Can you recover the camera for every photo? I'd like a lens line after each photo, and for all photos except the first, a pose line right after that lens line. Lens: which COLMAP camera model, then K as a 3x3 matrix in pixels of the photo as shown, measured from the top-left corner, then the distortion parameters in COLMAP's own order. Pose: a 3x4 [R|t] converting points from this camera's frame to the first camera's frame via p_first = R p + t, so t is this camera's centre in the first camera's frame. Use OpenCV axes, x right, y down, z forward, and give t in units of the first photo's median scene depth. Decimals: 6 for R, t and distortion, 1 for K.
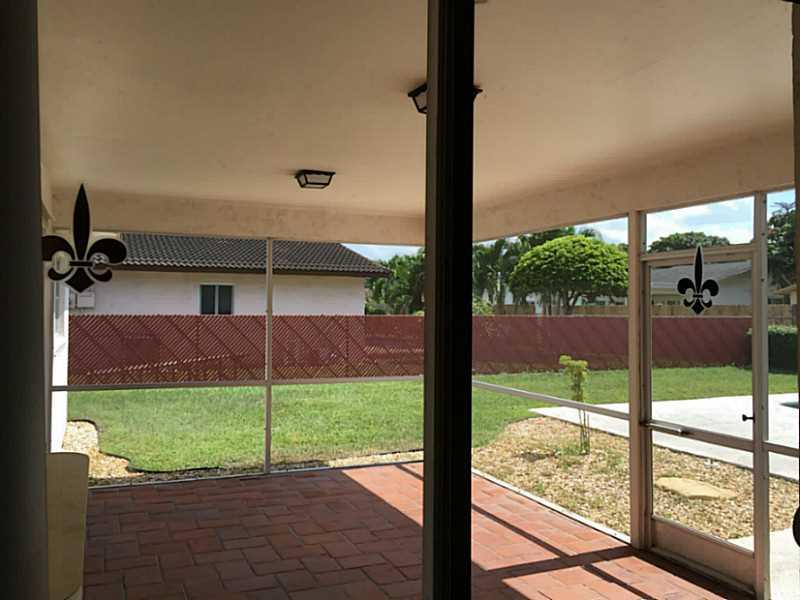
lens RADIAL K [[686.5, 0, 400.0], [0, 686.5, 300.0], [0, 0, 1]] dist [0.069180, -0.079191]
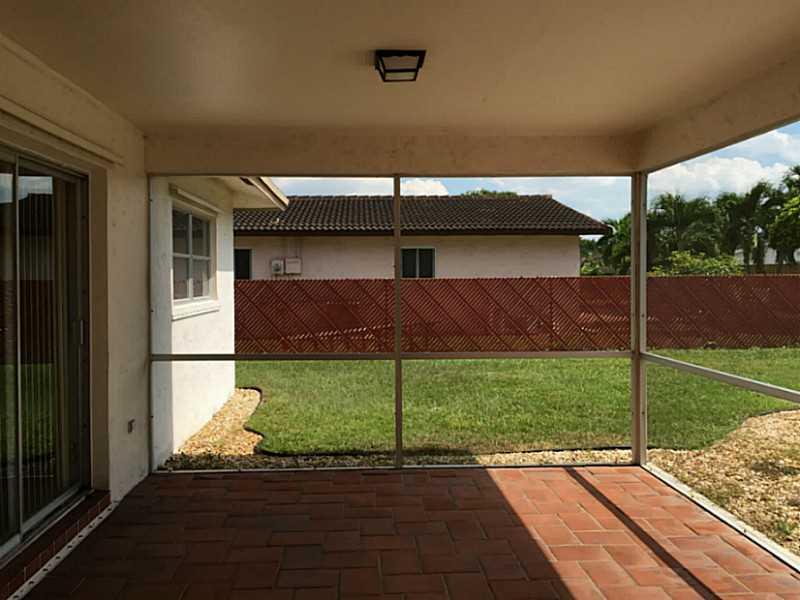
lens RADIAL K [[686.5, 0, 400.0], [0, 686.5, 300.0], [0, 0, 1]] dist [0.069180, -0.079191]
pose [[0.942375, -0.002616, -0.334549, 0.050616], [0.018276, 0.998879, 0.043670, 0.013052], [0.334060, -0.047268, 0.941366, 0.162530]]
